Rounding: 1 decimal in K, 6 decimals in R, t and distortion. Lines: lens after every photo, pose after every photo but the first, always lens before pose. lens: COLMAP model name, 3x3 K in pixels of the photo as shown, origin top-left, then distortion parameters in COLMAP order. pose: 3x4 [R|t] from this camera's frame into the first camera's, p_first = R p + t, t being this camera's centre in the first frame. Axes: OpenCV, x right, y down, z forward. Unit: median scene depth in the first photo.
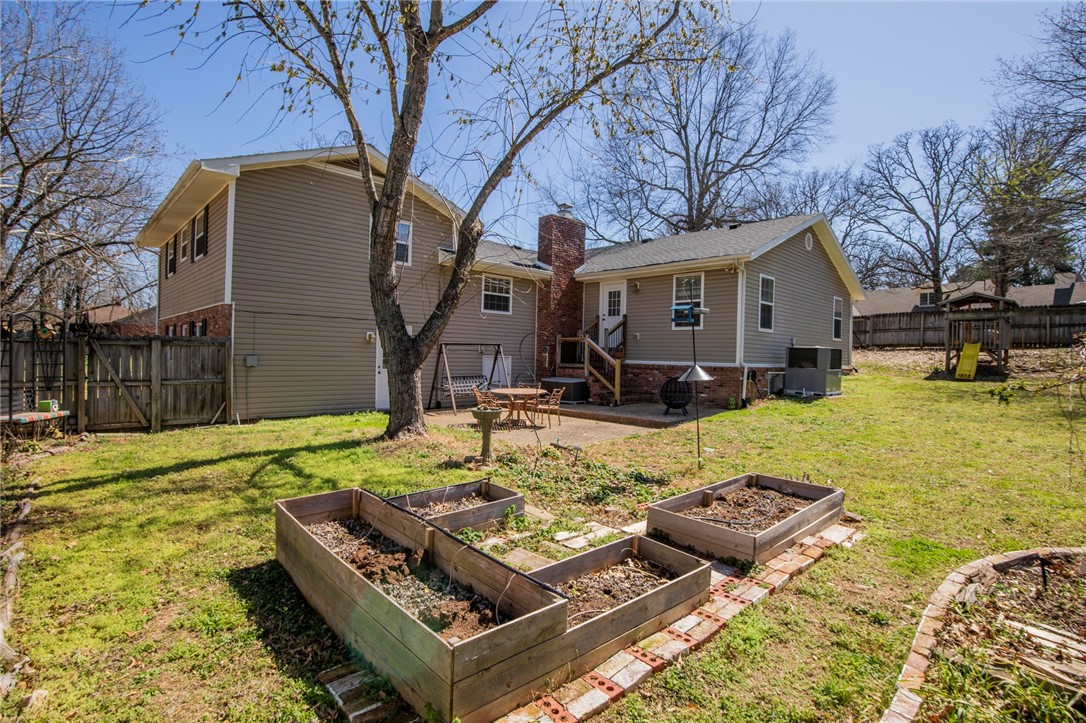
lens RADIAL K [[528.0, 0, 543.0], [0, 528.0, 361.5], [0, 0, 1]] dist [0.000056, 0.000003]
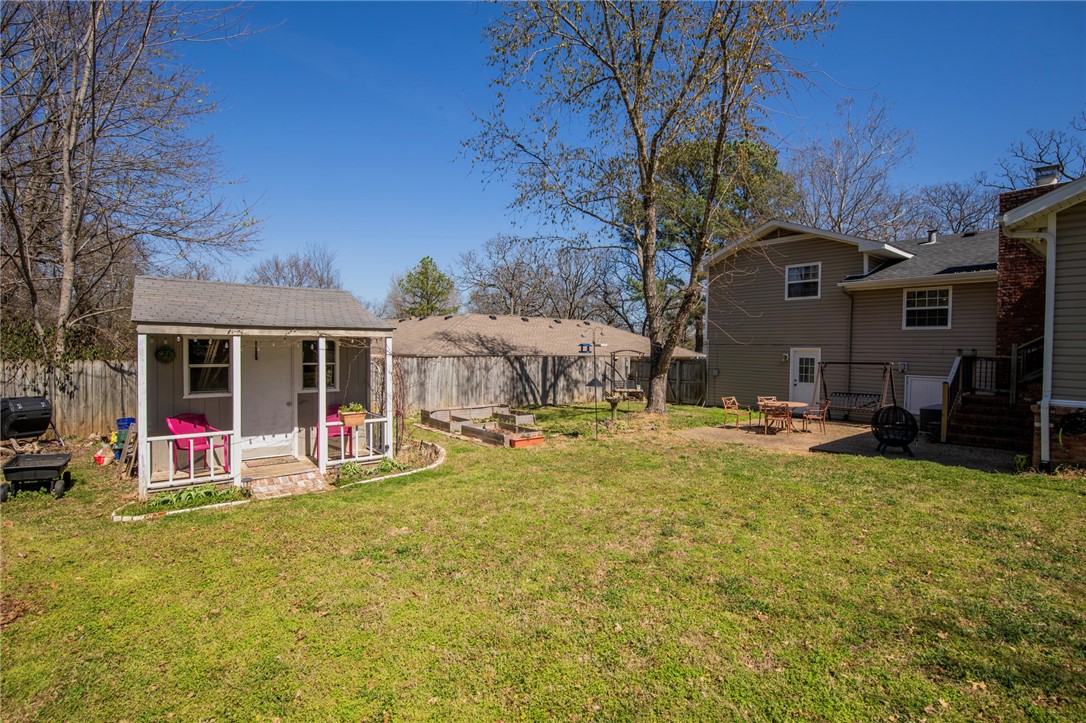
lens RADIAL K [[508.6, 0, 556.4], [0, 508.6, 358.2], [0, 0, 1]] dist [-0.034461, 0.007016]
pose [[-0.060260, -0.003025, -0.998178, 0.833234], [-0.025230, 0.999681, -0.001506, -0.023449], [0.997864, 0.025094, -0.060317, 0.418506]]
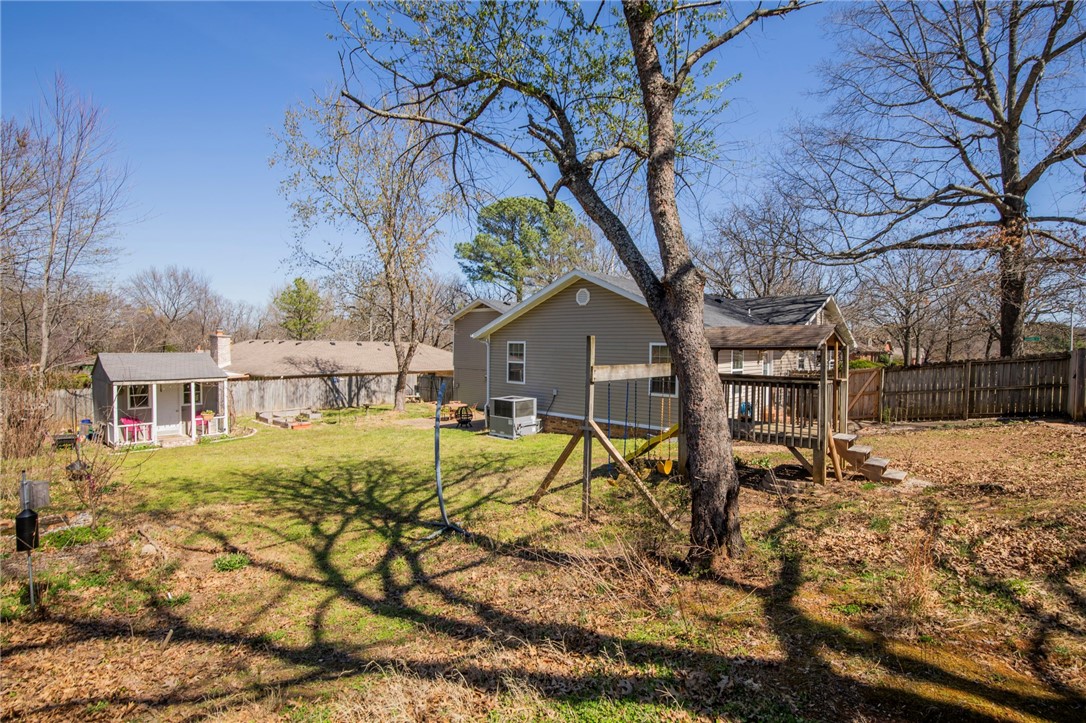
lens RADIAL K [[508.6, 0, 556.4], [0, 508.6, 358.2], [0, 0, 1]] dist [-0.034461, 0.007016]
pose [[0.117177, 0.004522, -0.993101, 1.573724], [-0.021199, 0.999773, 0.002051, -0.112653], [0.992885, 0.020812, 0.117247, 0.841815]]
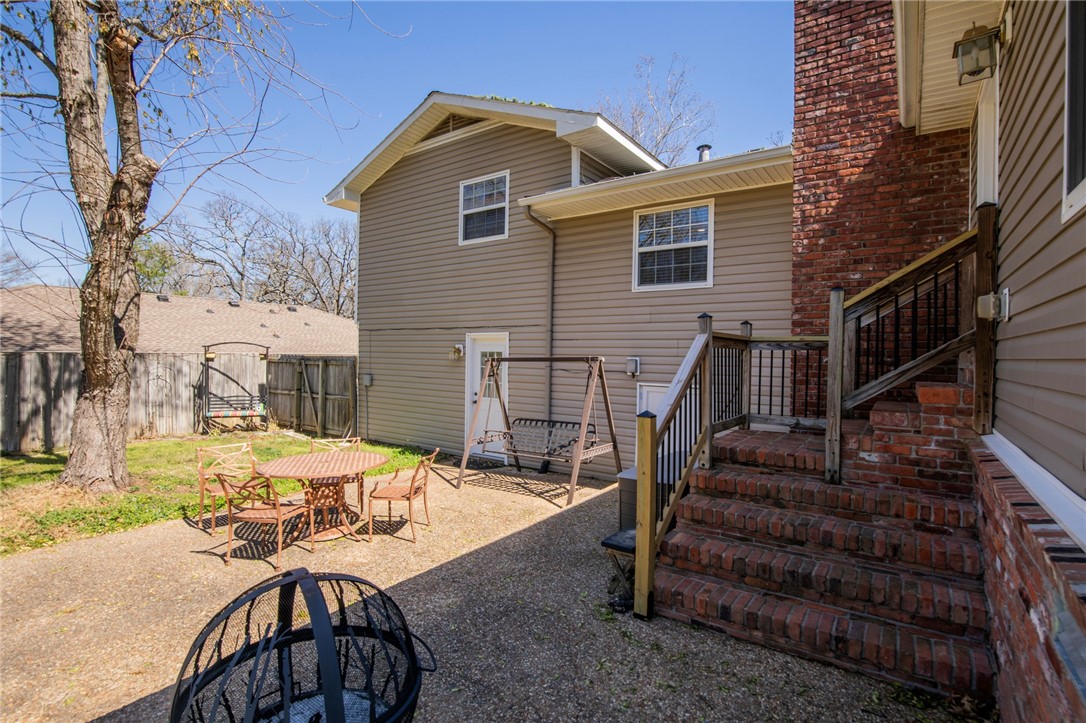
lens RADIAL K [[508.6, 0, 556.4], [0, 508.6, 358.2], [0, 0, 1]] dist [-0.034461, 0.007016]
pose [[0.217993, -0.011933, -0.975877, 0.320231], [-0.016264, 0.999742, -0.015858, -0.023829], [0.975815, 0.019329, 0.217743, 0.823356]]
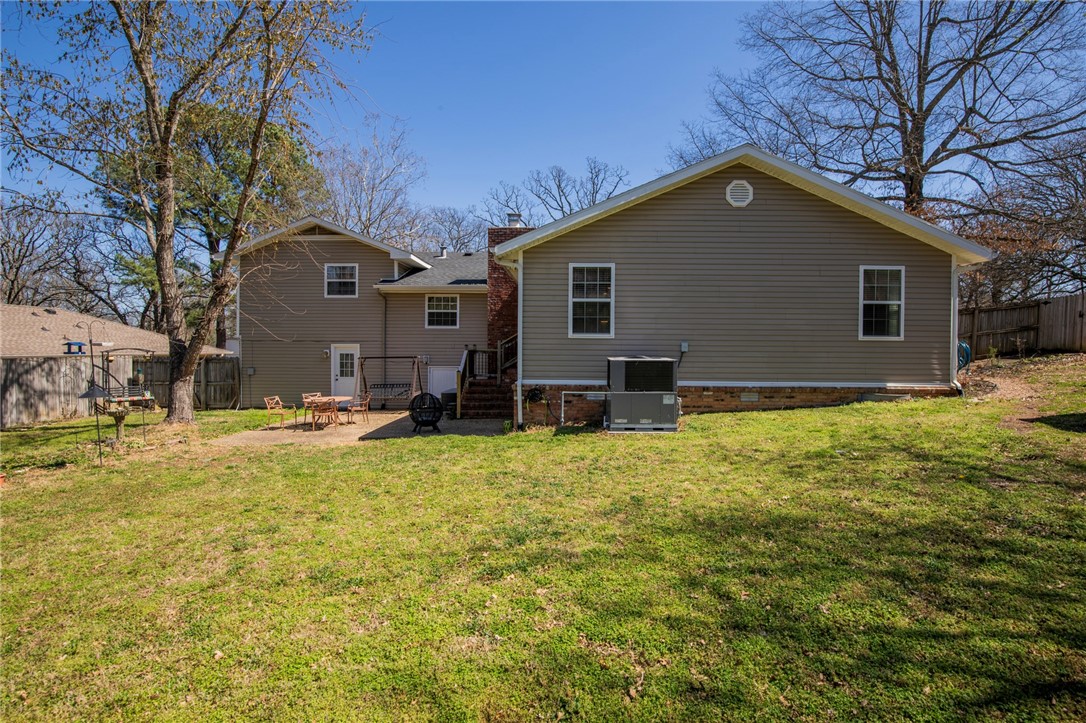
lens RADIAL K [[508.6, 0, 556.4], [0, 508.6, 358.2], [0, 0, 1]] dist [-0.034461, 0.007016]
pose [[0.725825, -0.003194, -0.687872, 0.849175], [0.004664, 0.999989, 0.000278, -0.026588], [0.687864, -0.003410, 0.725832, 0.386602]]
